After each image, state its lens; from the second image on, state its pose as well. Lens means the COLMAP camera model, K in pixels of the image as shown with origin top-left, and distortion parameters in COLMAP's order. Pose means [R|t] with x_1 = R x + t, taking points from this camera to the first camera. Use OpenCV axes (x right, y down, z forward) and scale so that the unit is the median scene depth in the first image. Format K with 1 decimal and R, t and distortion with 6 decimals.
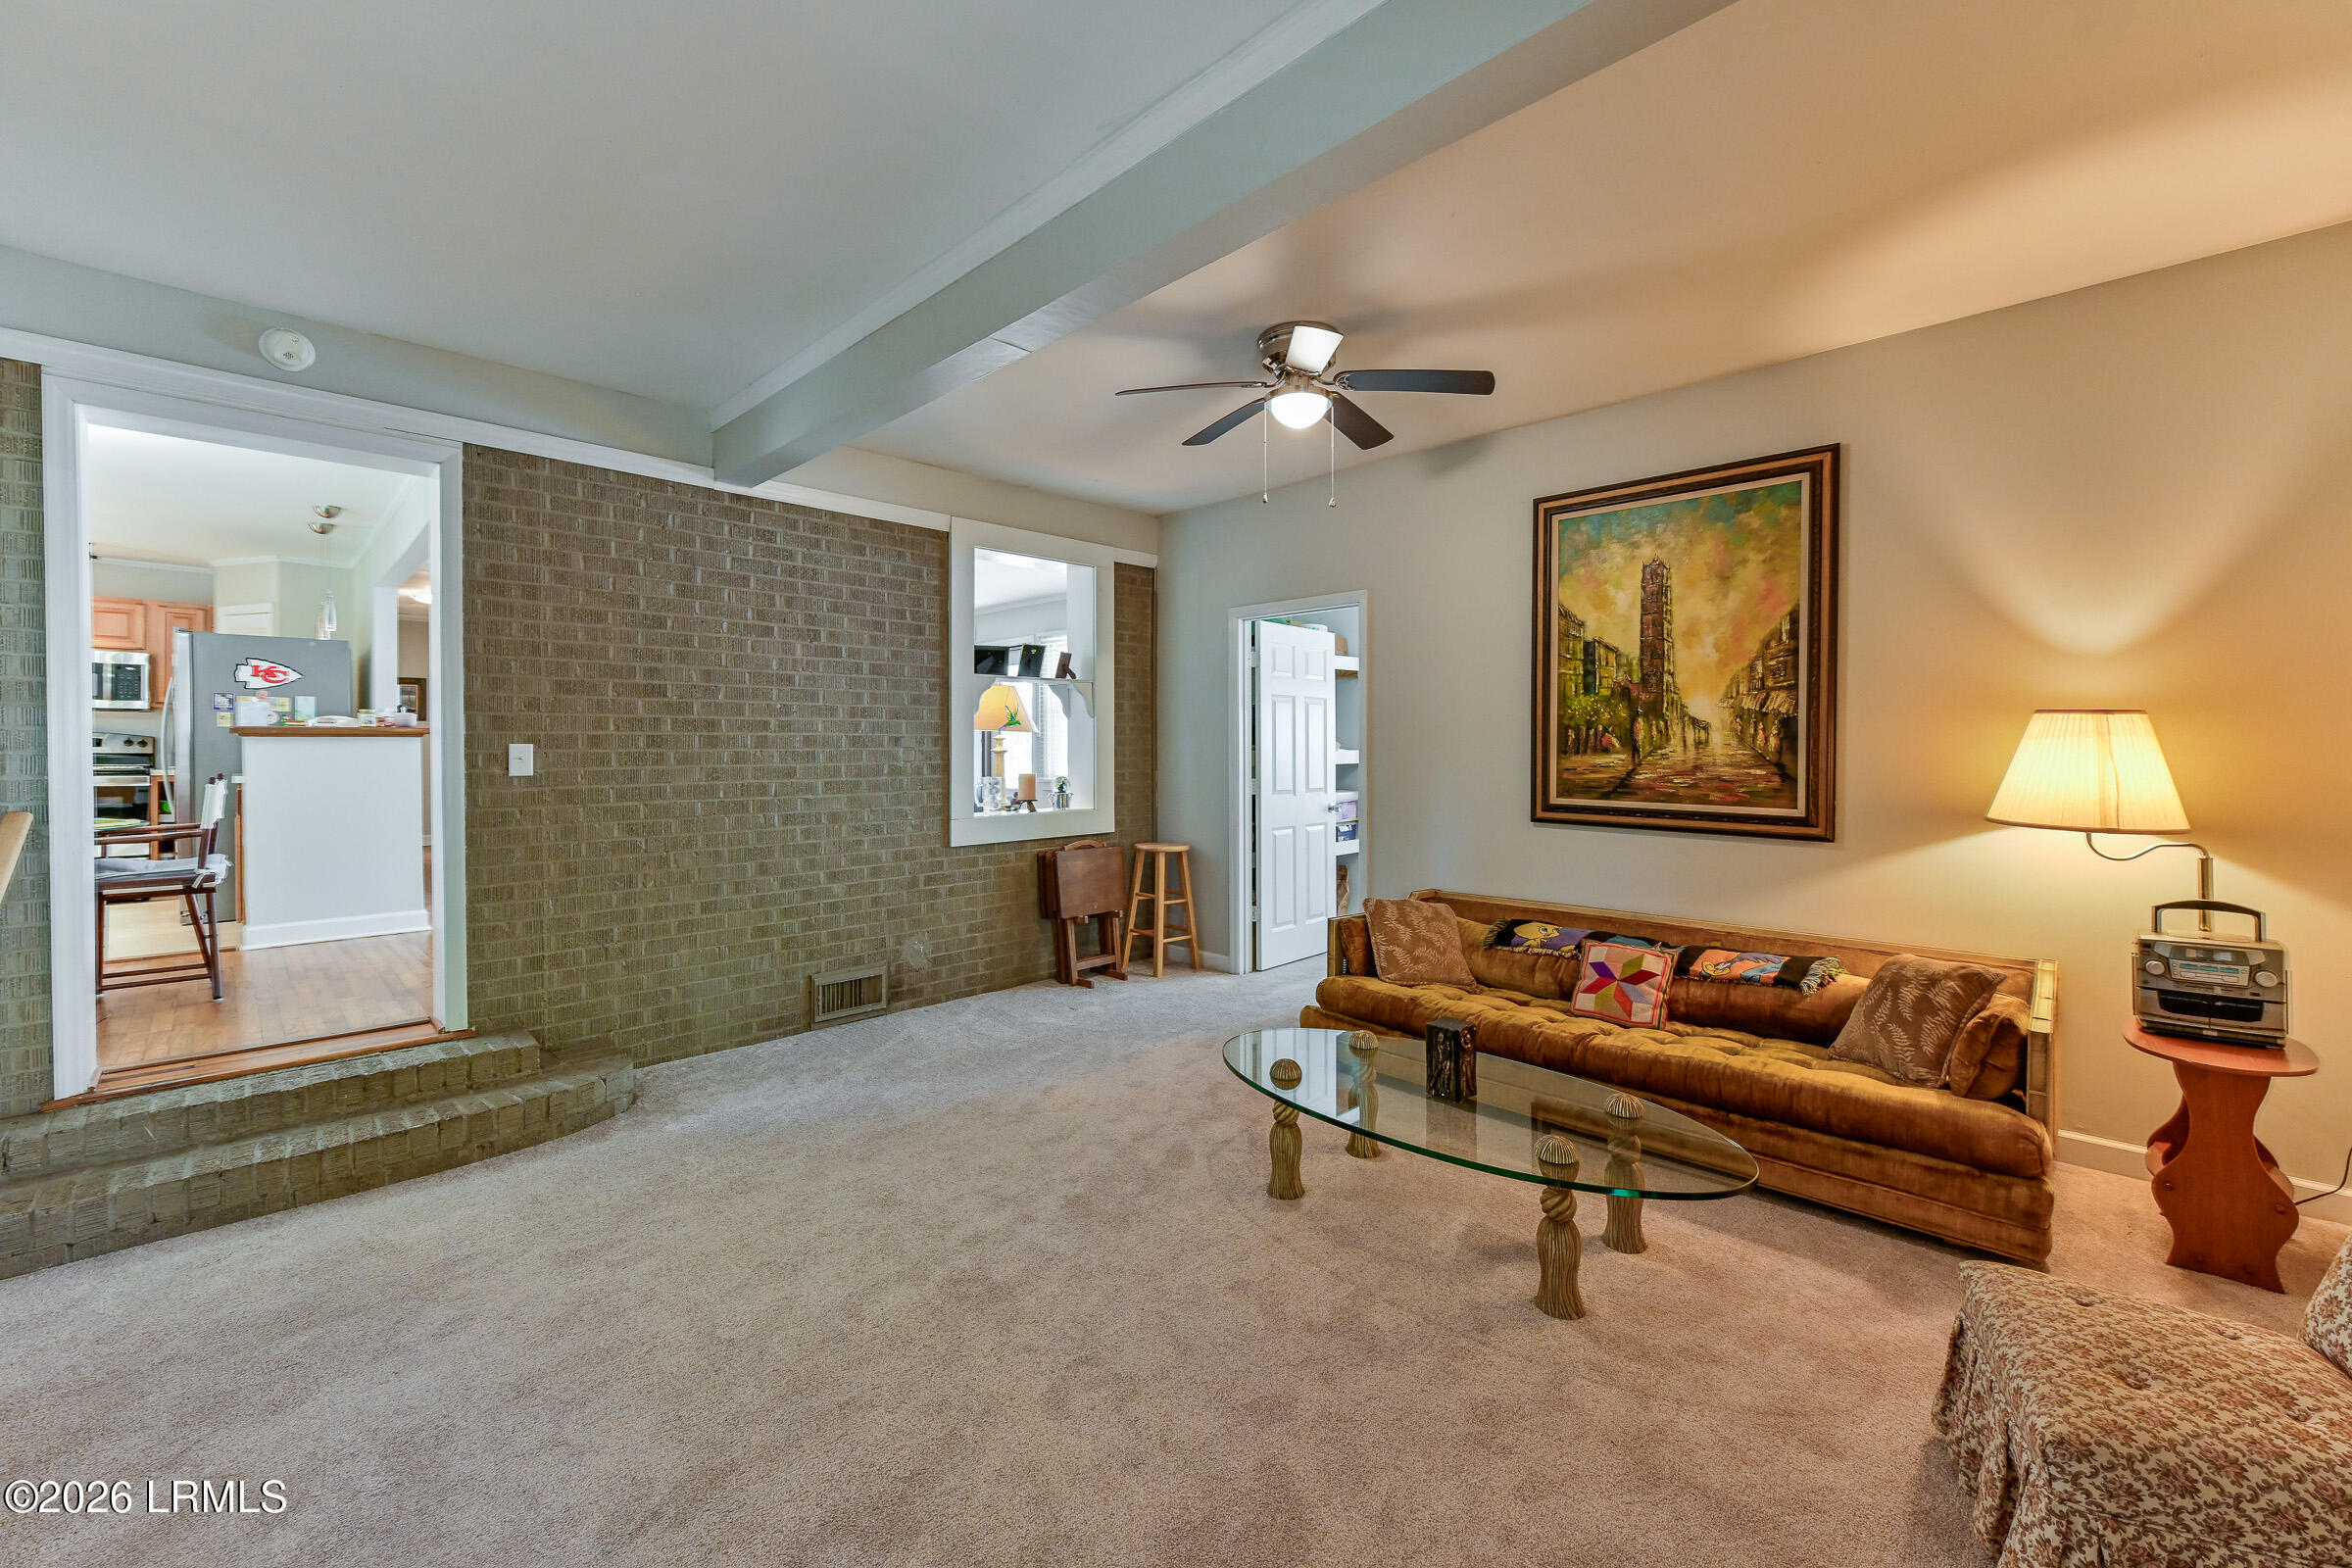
lens RADIAL K [[949.2, 0, 1172.4], [0, 949.2, 770.3], [0, 0, 1]] dist [-0.002586, -0.000183]
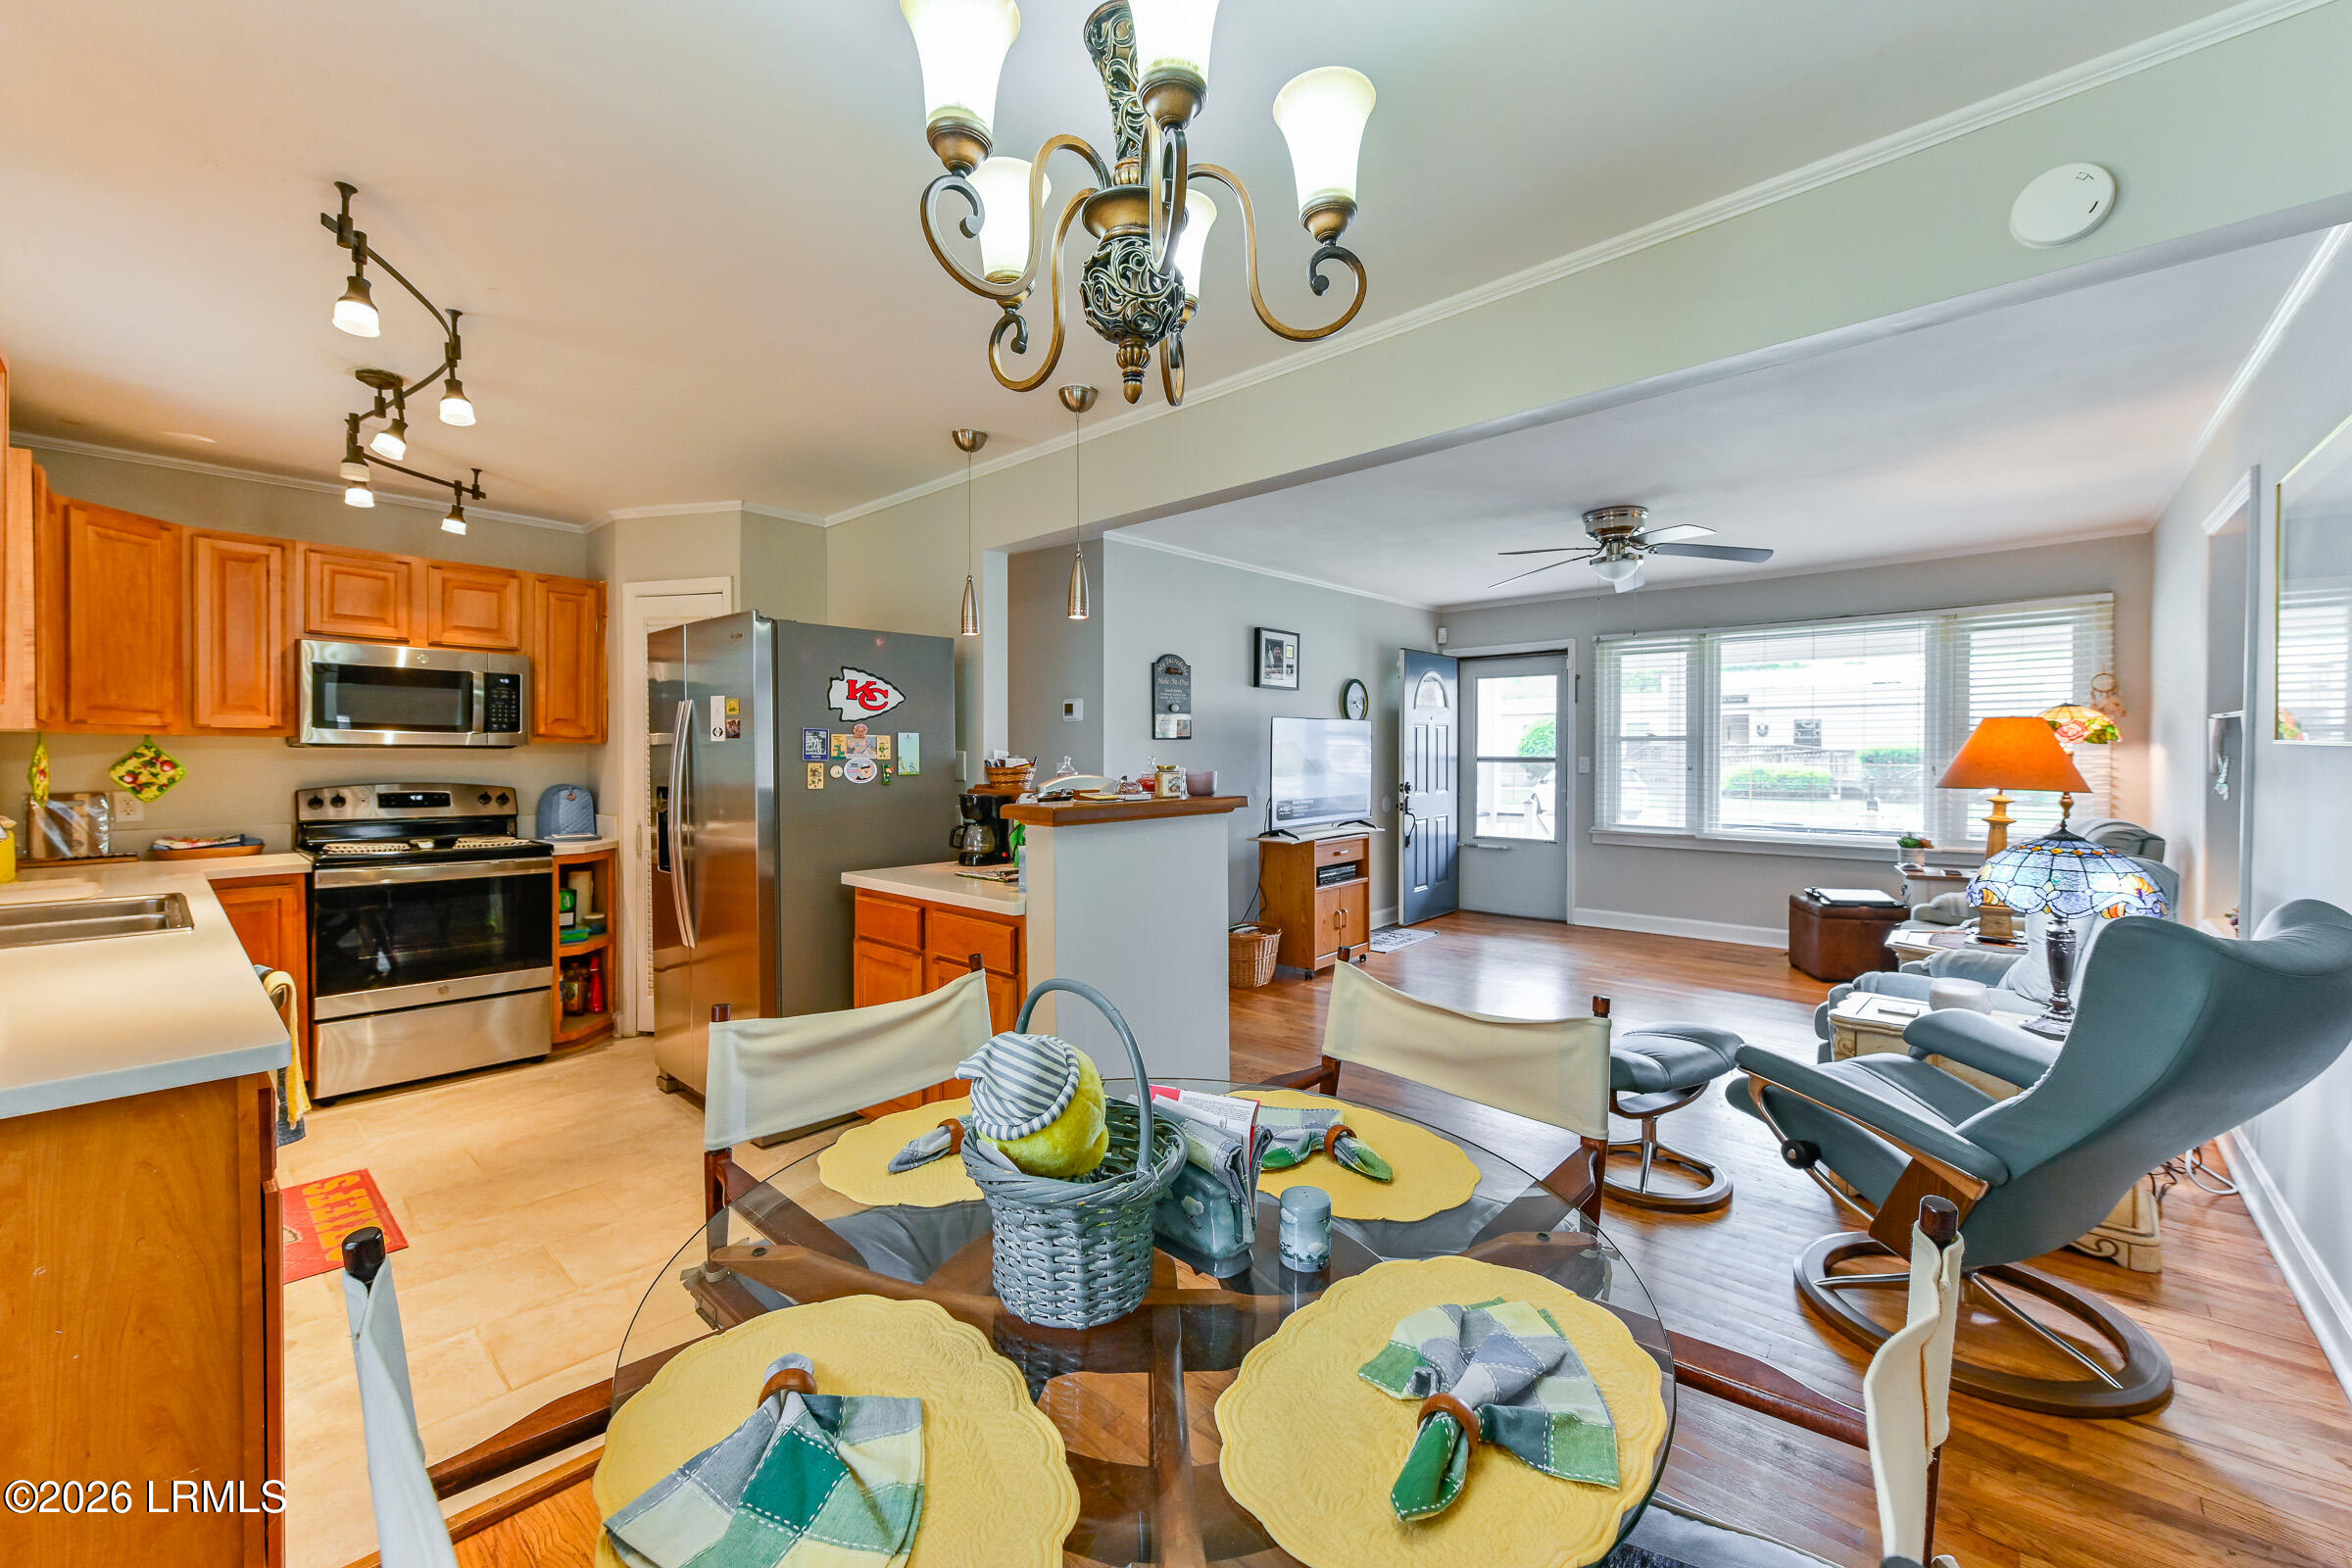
lens RADIAL K [[921.9, 0, 1161.9], [0, 921.9, 765.0], [0, 0, 1]] dist [-0.002200, -0.000470]
pose [[0.999433, -0.002162, 0.033606, -1.117913], [0.002362, 0.999980, -0.005895, -0.078190], [-0.033593, 0.005971, 0.999418, 0.619231]]
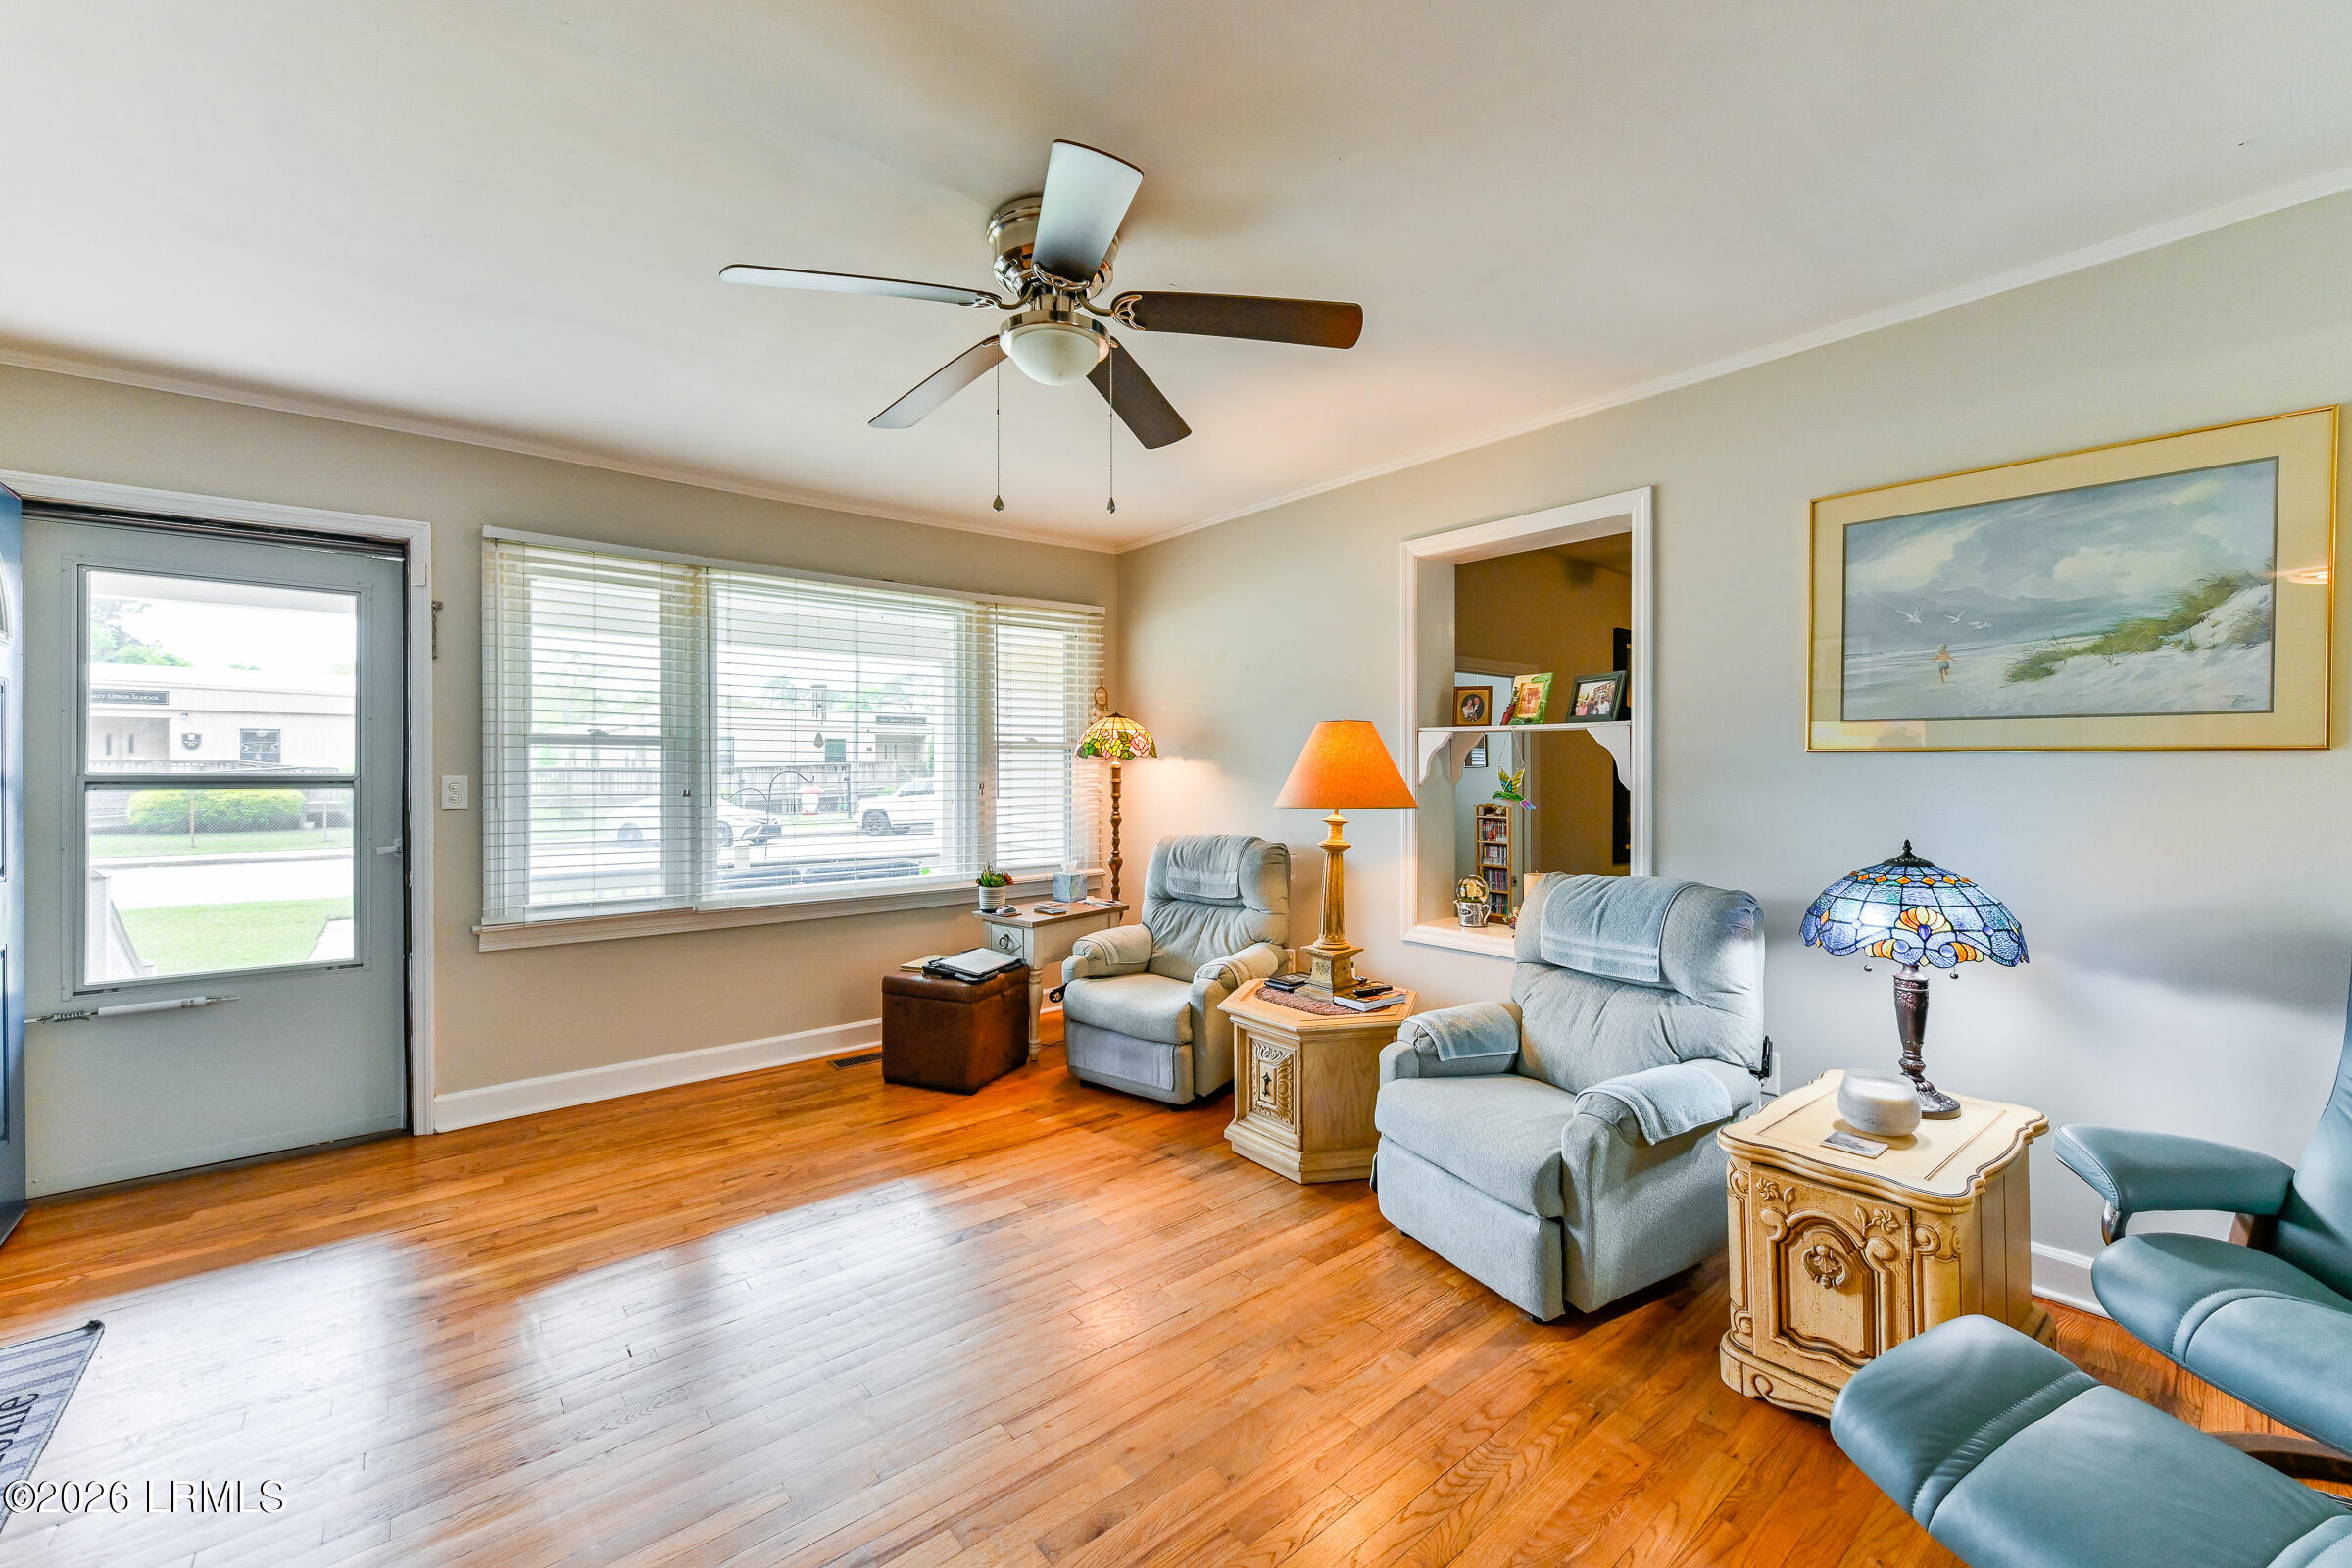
lens RADIAL K [[934.1, 0, 1193.9], [0, 934.1, 764.6], [0, 0, 1]] dist [-0.008686, 0.000434]
pose [[0.101455, 0.008269, 0.994806, -1.038924], [0.020059, 0.999745, -0.010356, -0.086923], [-0.994638, 0.021005, 0.101263, 1.514637]]
